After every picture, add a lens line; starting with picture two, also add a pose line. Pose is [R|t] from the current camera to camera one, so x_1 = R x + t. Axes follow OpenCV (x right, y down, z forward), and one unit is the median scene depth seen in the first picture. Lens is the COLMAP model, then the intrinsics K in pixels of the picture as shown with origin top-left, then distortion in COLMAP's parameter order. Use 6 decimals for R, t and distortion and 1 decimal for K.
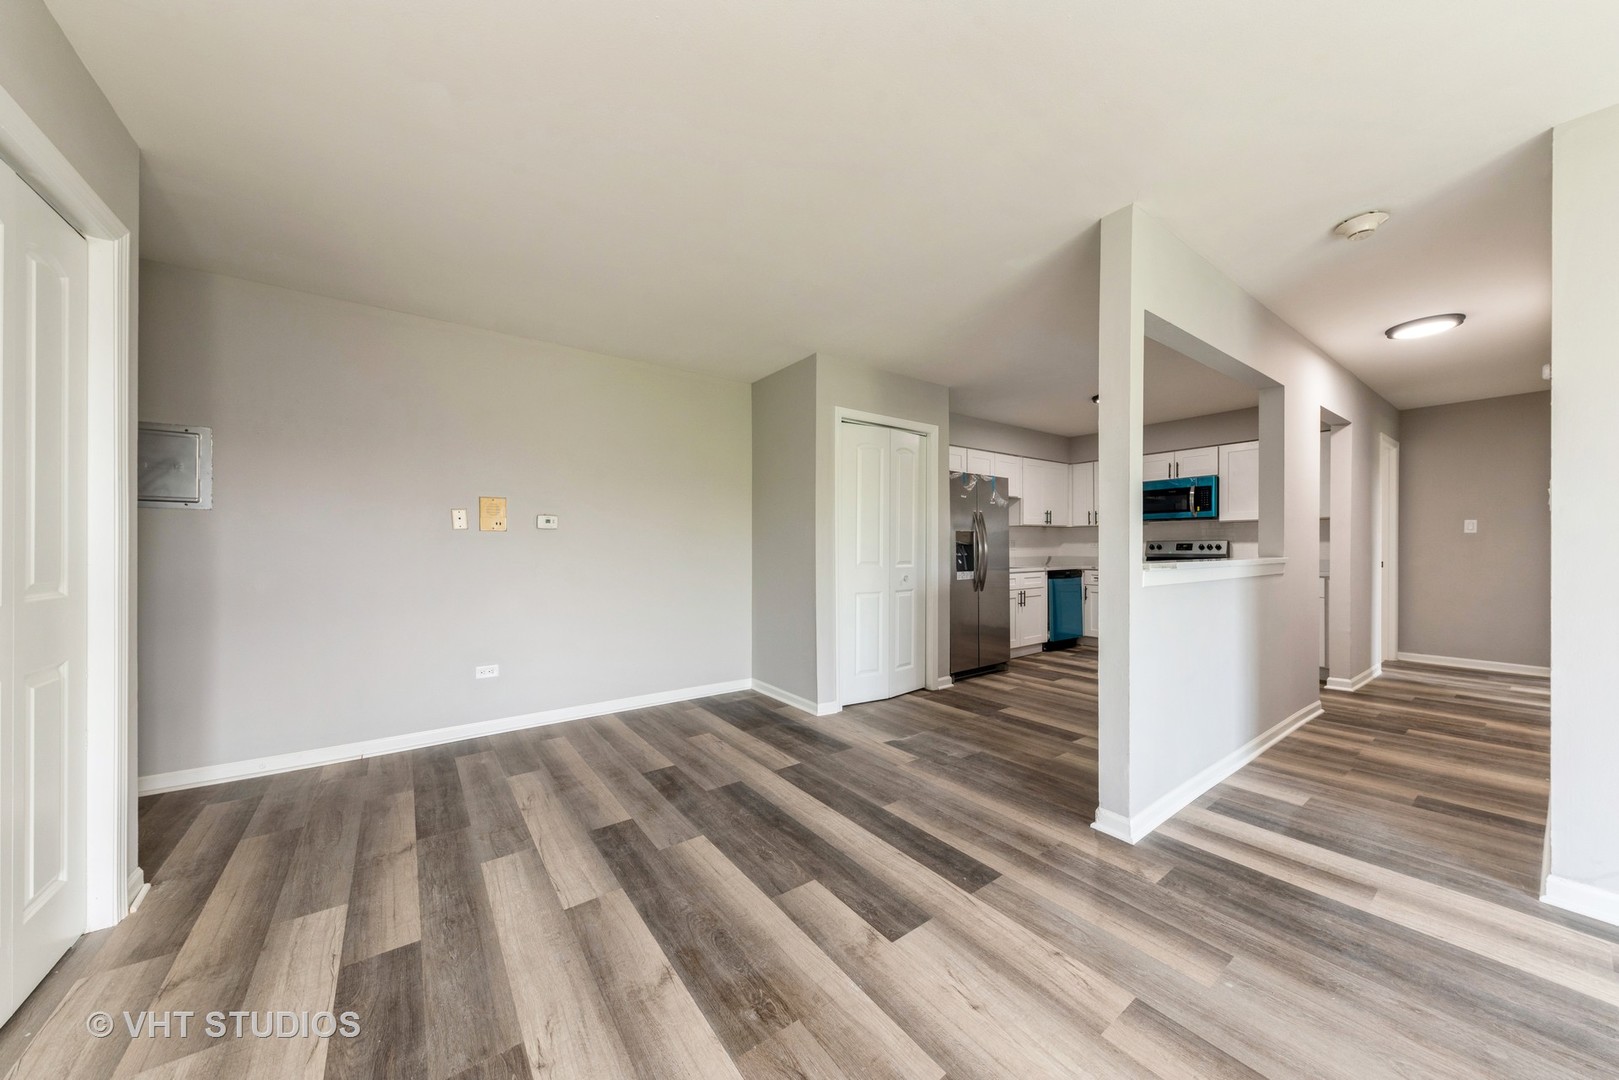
lens RADIAL K [[548.7, 0, 813.7], [0, 548.7, 548.2], [0, 0, 1]] dist [0.000286, -0.001420]
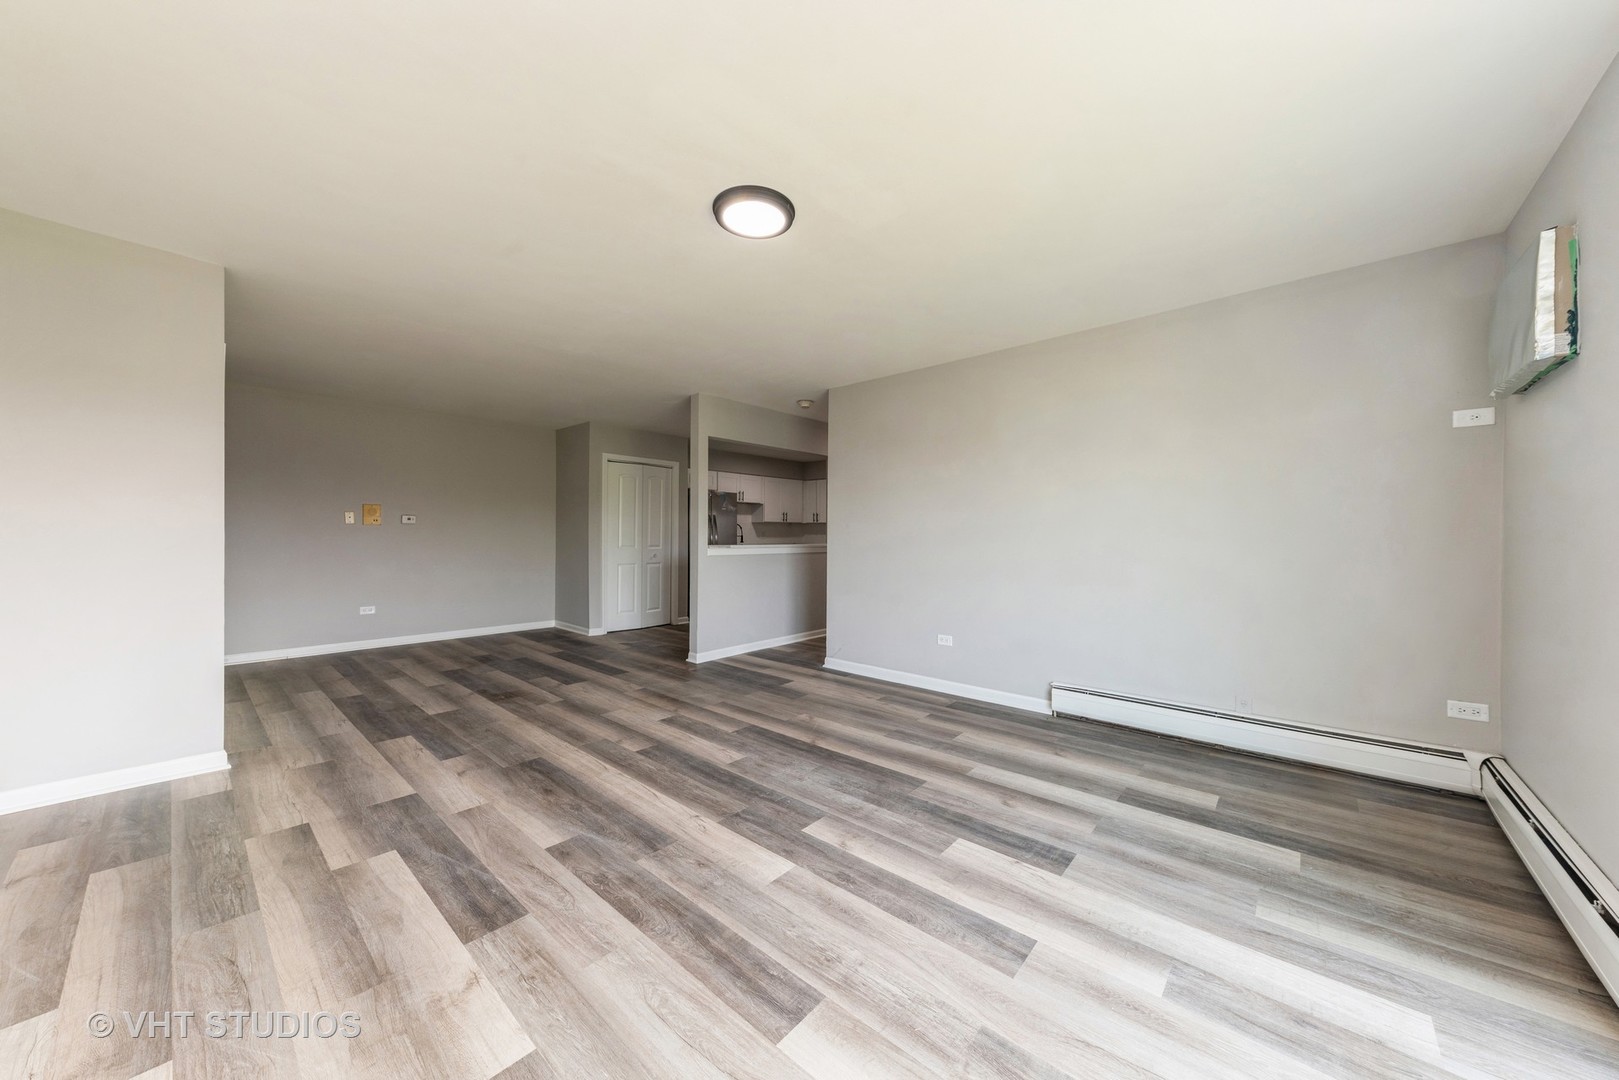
lens RADIAL K [[544.8, 0, 809.5], [0, 544.8, 540.0], [0, 0, 1]] dist [0.000814, 0.000047]
pose [[0.977109, 0.006129, 0.212650, 0.390323], [-0.007543, 0.999955, 0.005838, -0.007319], [-0.212605, -0.007309, 0.977111, -0.981423]]
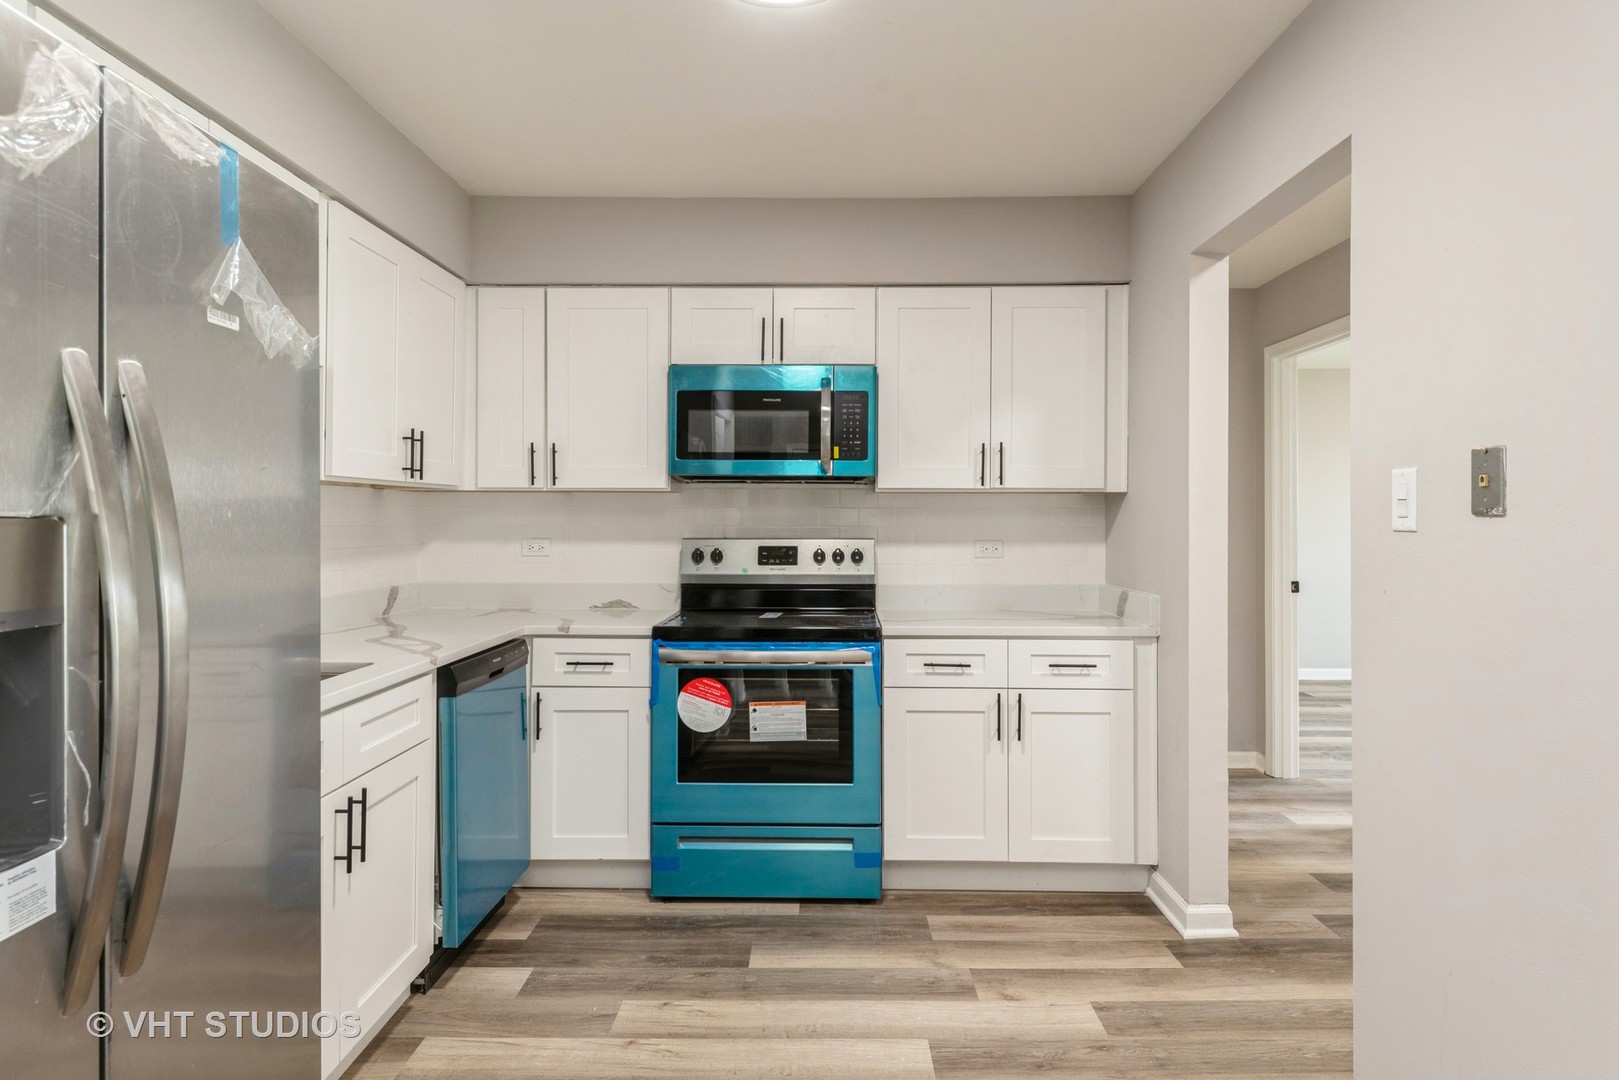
lens RADIAL K [[952.4, 0, 811.3], [0, 952.4, 519.1], [0, 0, 1]] dist [0.001621, 0.000458]
pose [[0.602095, 0.003162, 0.798418, 0.359045], [-0.001980, 0.999995, -0.002467, -0.049862], [-0.798422, -0.000095, 0.602098, 1.188165]]
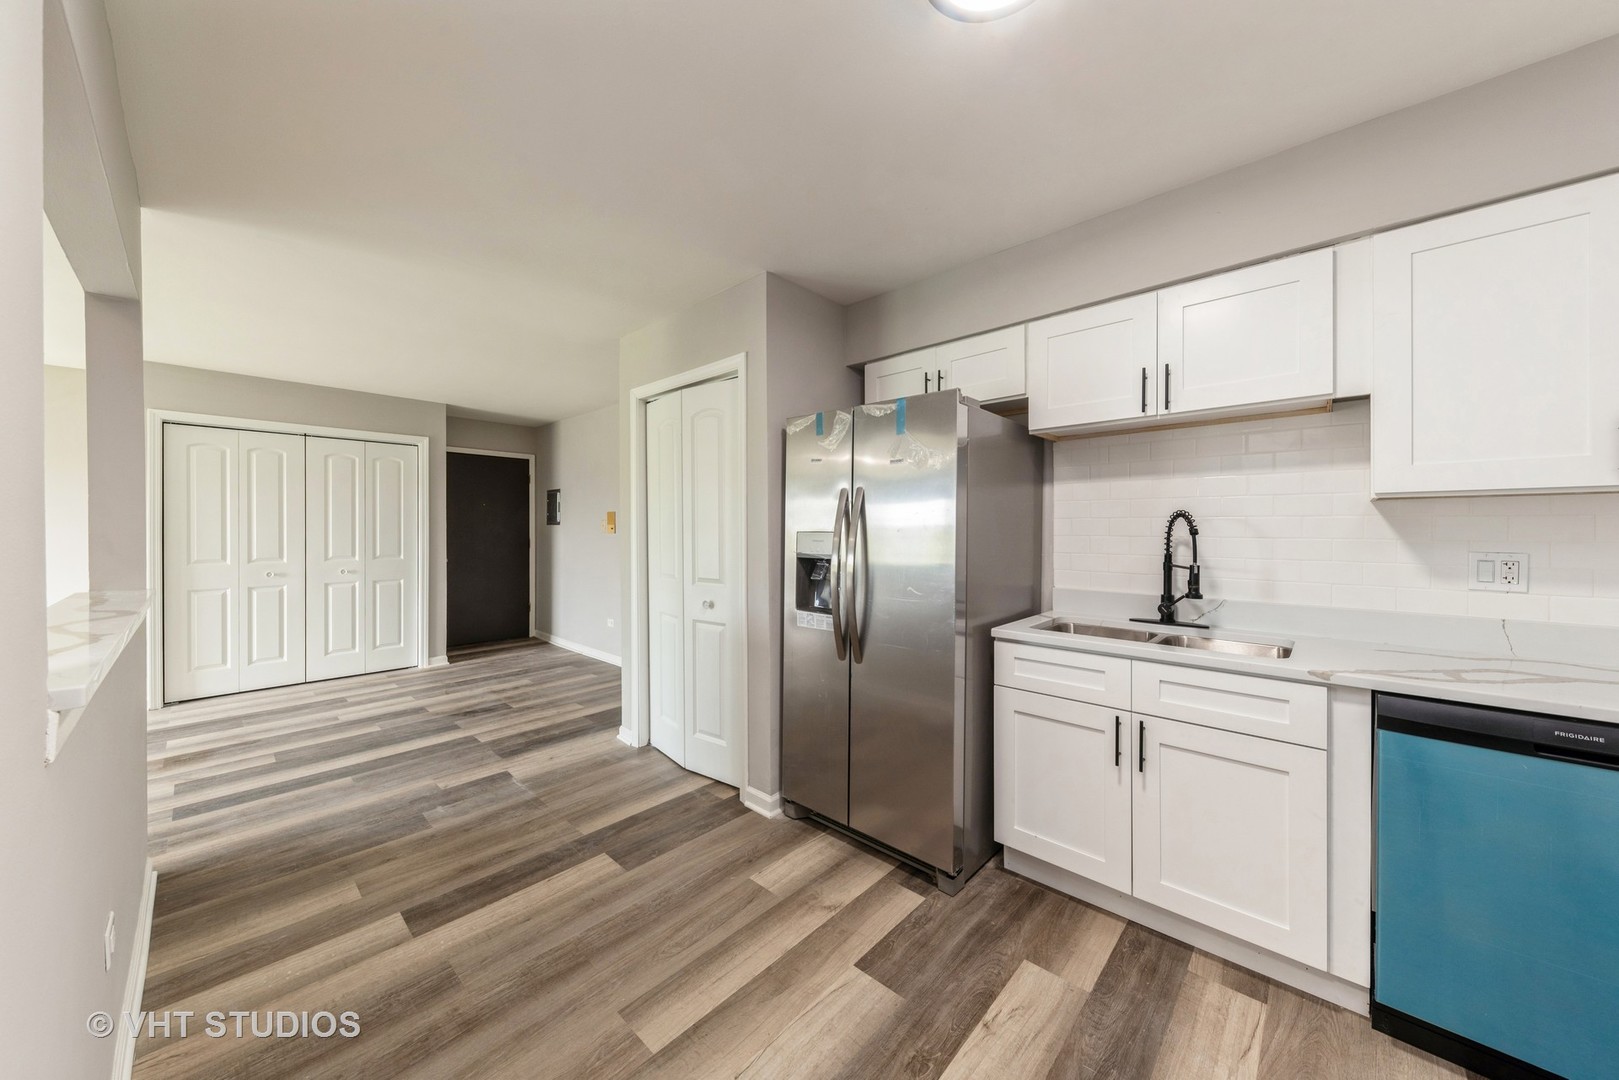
lens RADIAL K [[561.0, 0, 815.7], [0, 561.0, 529.8], [0, 0, 1]] dist [0.012847, -0.005088]
pose [[0.189196, 0.006743, -0.981916, 1.224001], [-0.000427, 0.999977, 0.006785, -0.056534], [0.981939, -0.000864, 0.189194, 1.424082]]
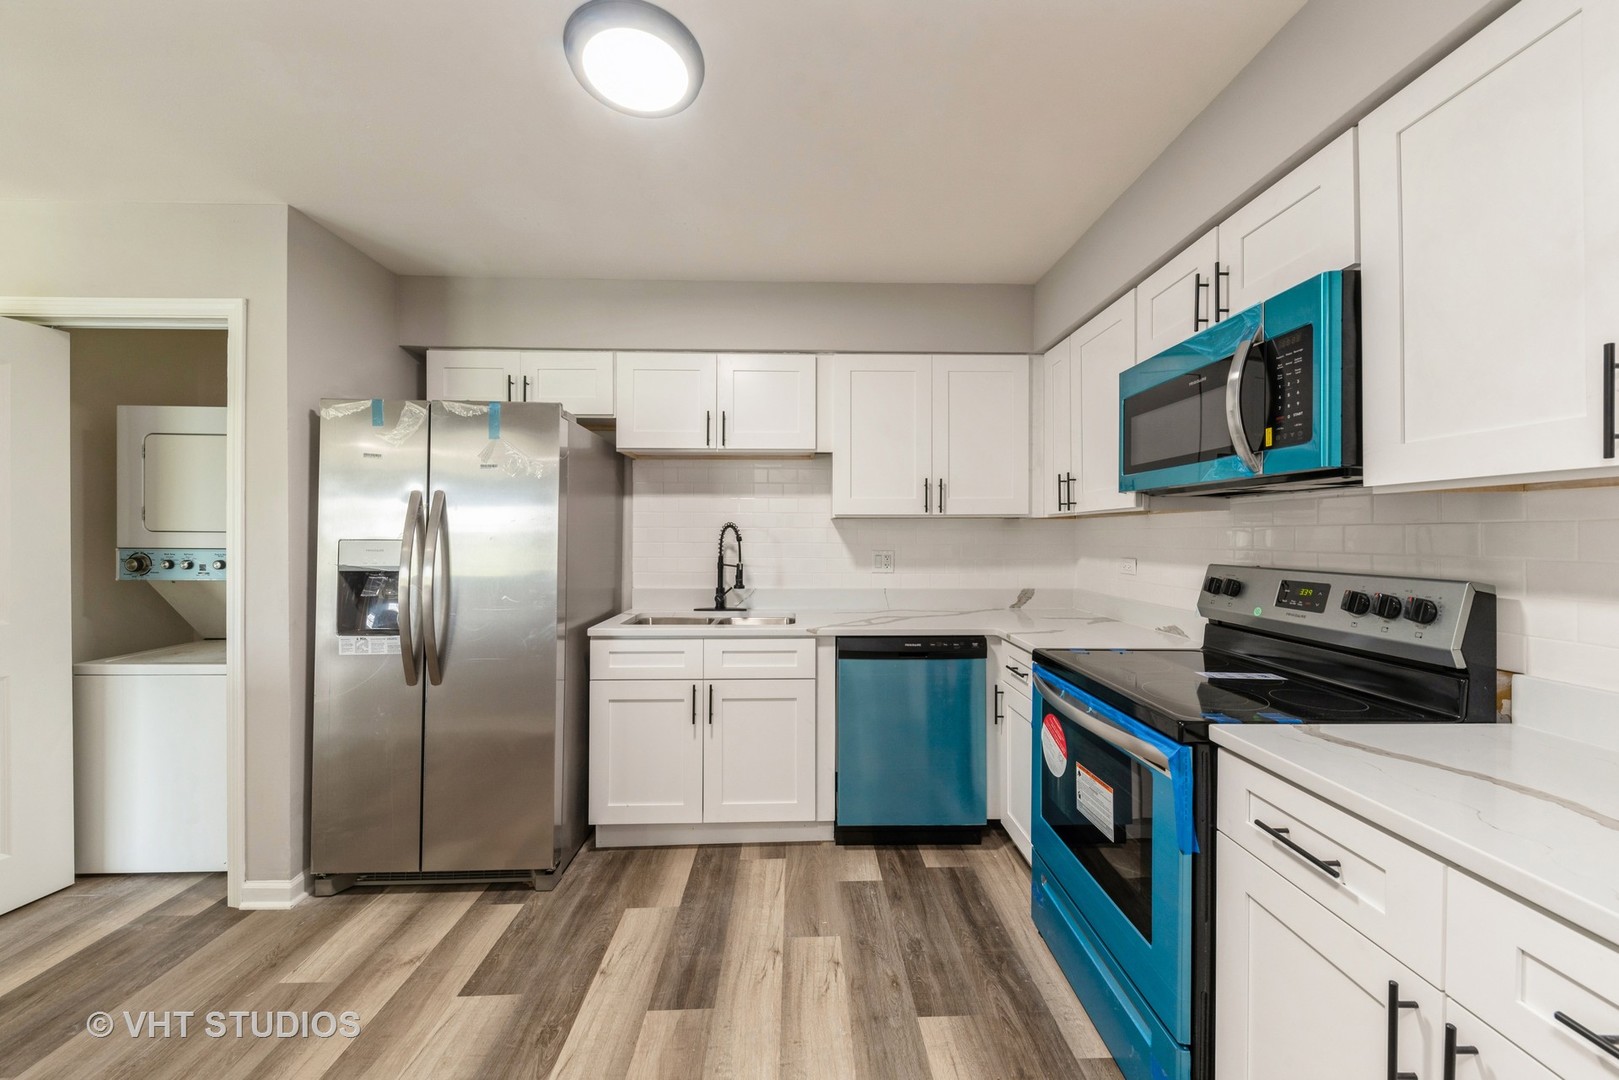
lens RADIAL K [[572.7, 0, 817.1], [0, 572.7, 535.2], [0, 0, 1]] dist [-0.000266, -0.000127]
pose [[0.826668, 0.005403, -0.562665, 1.267314], [-0.005393, 0.999984, 0.001679, -0.057806], [0.562665, 0.001647, 0.826684, 1.306510]]
